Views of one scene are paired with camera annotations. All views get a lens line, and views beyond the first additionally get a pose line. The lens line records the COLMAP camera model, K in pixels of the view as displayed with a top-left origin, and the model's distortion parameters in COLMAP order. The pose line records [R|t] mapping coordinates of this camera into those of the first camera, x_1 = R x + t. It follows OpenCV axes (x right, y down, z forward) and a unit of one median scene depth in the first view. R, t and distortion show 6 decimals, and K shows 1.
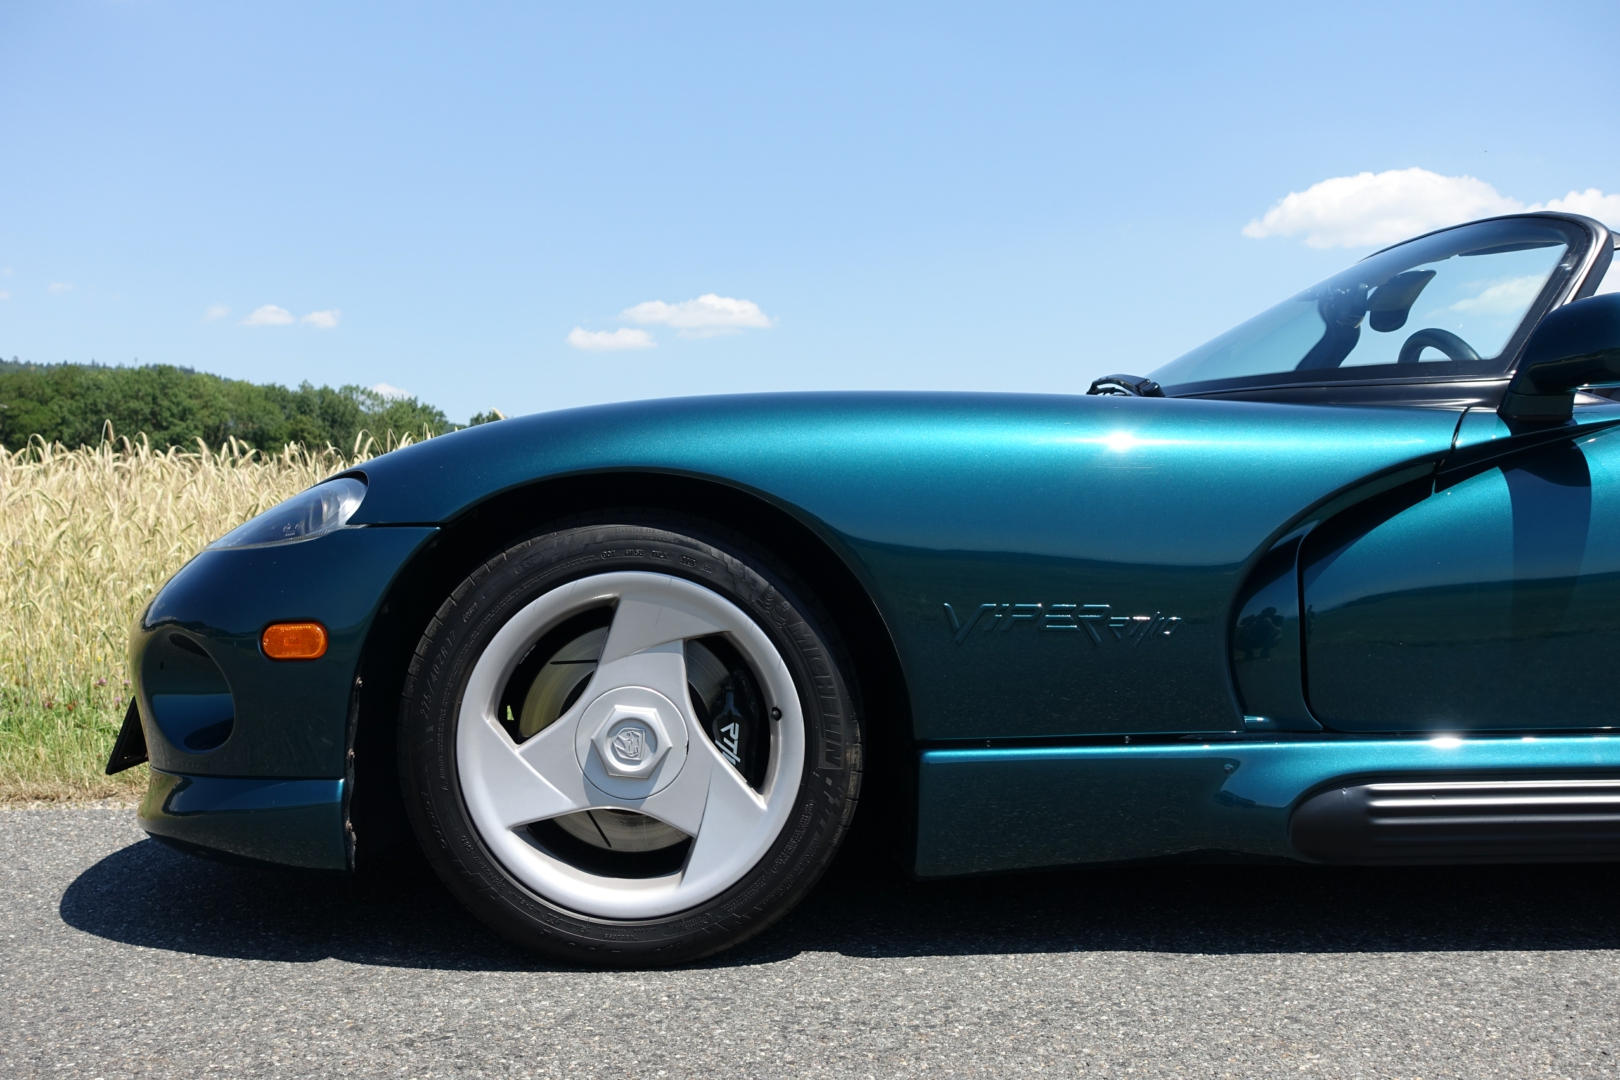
lens RADIAL K [[1871.2, 0, 806.7], [0, 1871.2, 542.1], [0, 0, 1]] dist [-0.013864, -0.015854]
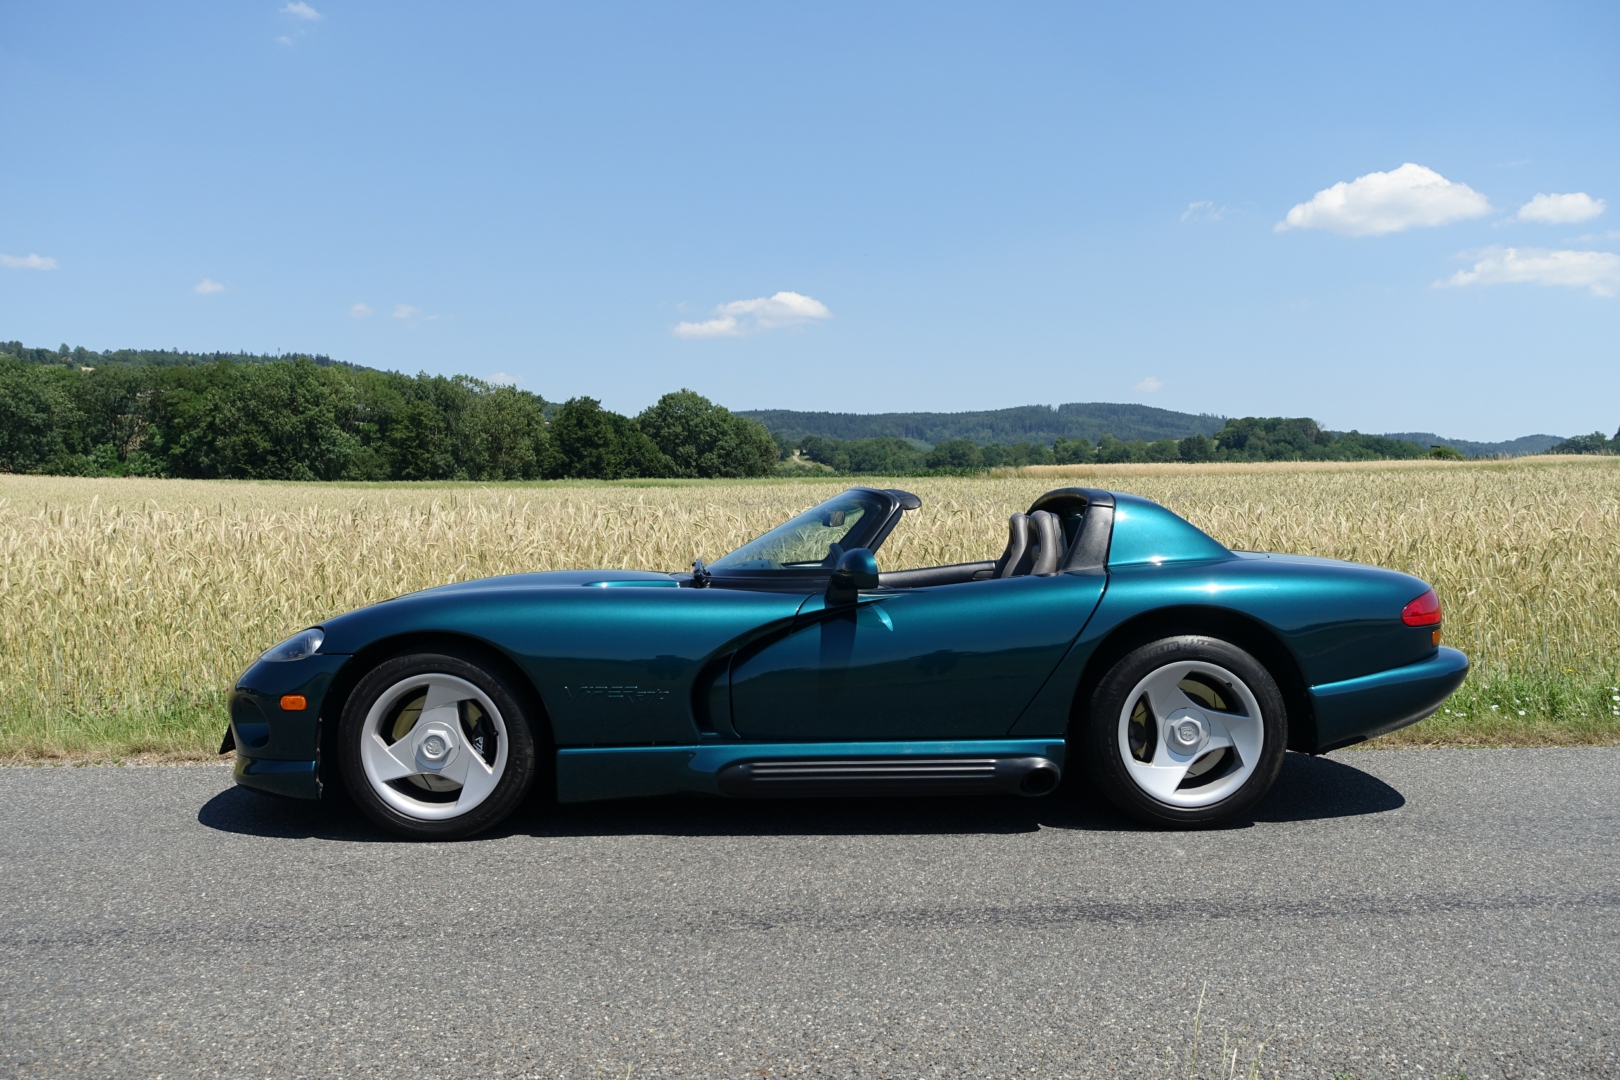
lens RADIAL K [[1631.1, 0, 810.0], [0, 1631.1, 540.0], [0, 0, 1]] dist [-0.035584, 0.001449]
pose [[0.999555, -0.005655, -0.029273, 0.435854], [0.006241, 0.999781, 0.019975, -0.187989], [0.029153, -0.020149, 0.999372, -1.018514]]
